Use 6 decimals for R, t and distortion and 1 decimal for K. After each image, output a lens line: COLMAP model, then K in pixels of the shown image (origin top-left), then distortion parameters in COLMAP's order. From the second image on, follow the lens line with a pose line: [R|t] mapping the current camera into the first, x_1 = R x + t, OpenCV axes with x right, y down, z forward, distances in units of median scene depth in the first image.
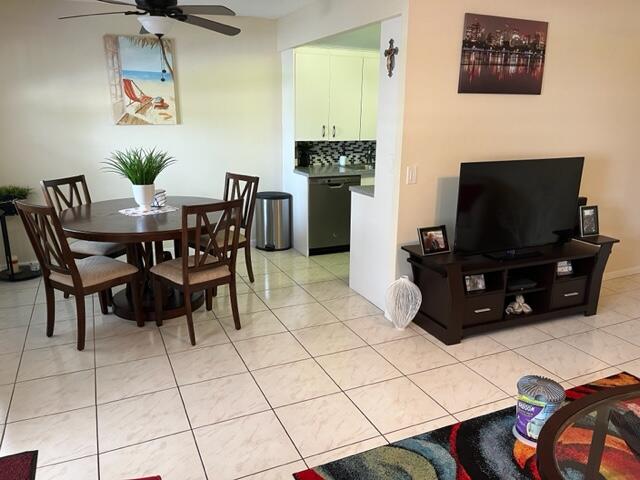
lens RADIAL K [[487.9, 0, 320.7], [0, 487.9, 243.3], [0, 0, 1]] dist [0.095075, -0.132290]
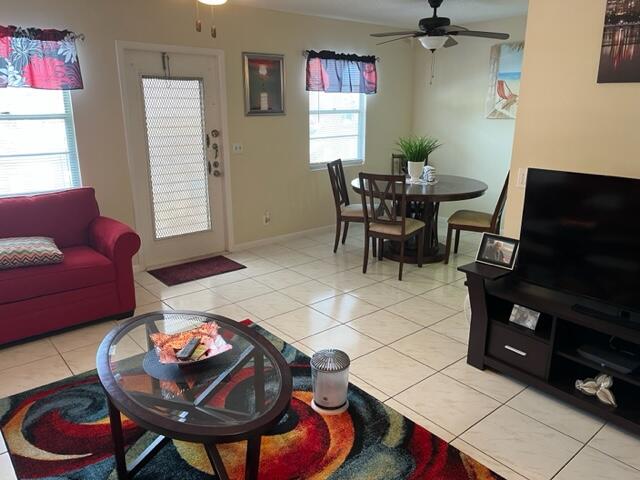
lens RADIAL K [[487.9, 0, 320.7], [0, 487.9, 243.3], [0, 0, 1]] dist [0.095075, -0.132290]
pose [[0.268433, 0.259018, -0.927822, 0.918743], [-0.257685, 0.947379, 0.189926, -0.100642], [0.928193, 0.188104, 0.321053, 0.388255]]
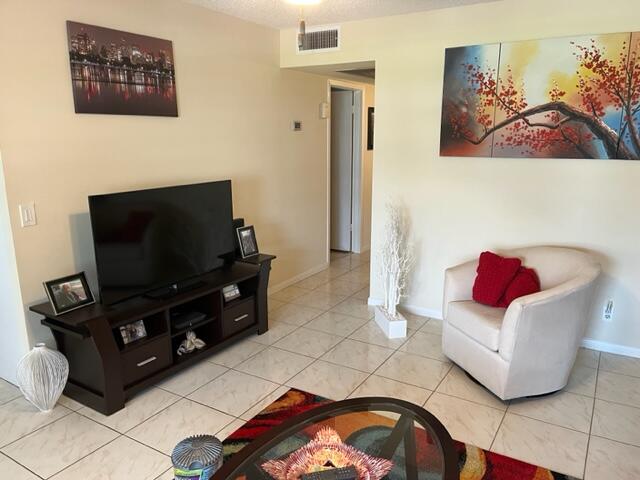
lens RADIAL K [[487.9, 0, 320.7], [0, 487.9, 243.3], [0, 0, 1]] dist [0.095075, -0.132290]
pose [[0.831045, -0.133803, 0.539871, 0.136152], [0.156750, 0.987632, 0.003487, -0.023320], [-0.533661, 0.081727, 0.841740, 0.085284]]
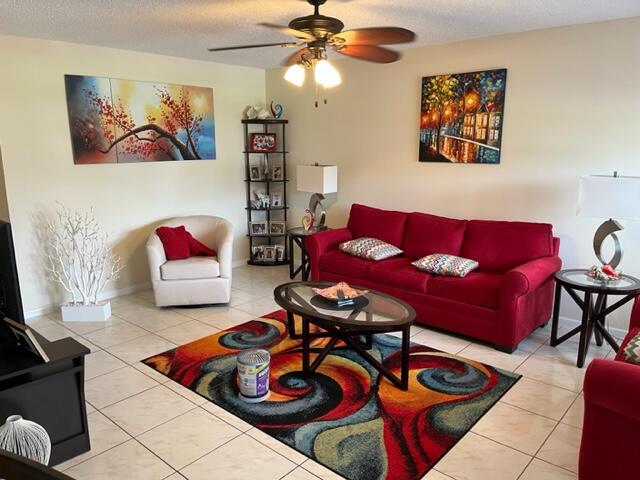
lens RADIAL K [[487.9, 0, 320.7], [0, 487.9, 243.3], [0, 0, 1]] dist [0.095075, -0.132290]
pose [[-0.404917, -0.197434, 0.892783, -0.482935], [0.242740, 0.918162, 0.313140, -0.229101], [-0.881544, 0.343510, -0.323854, 0.772435]]
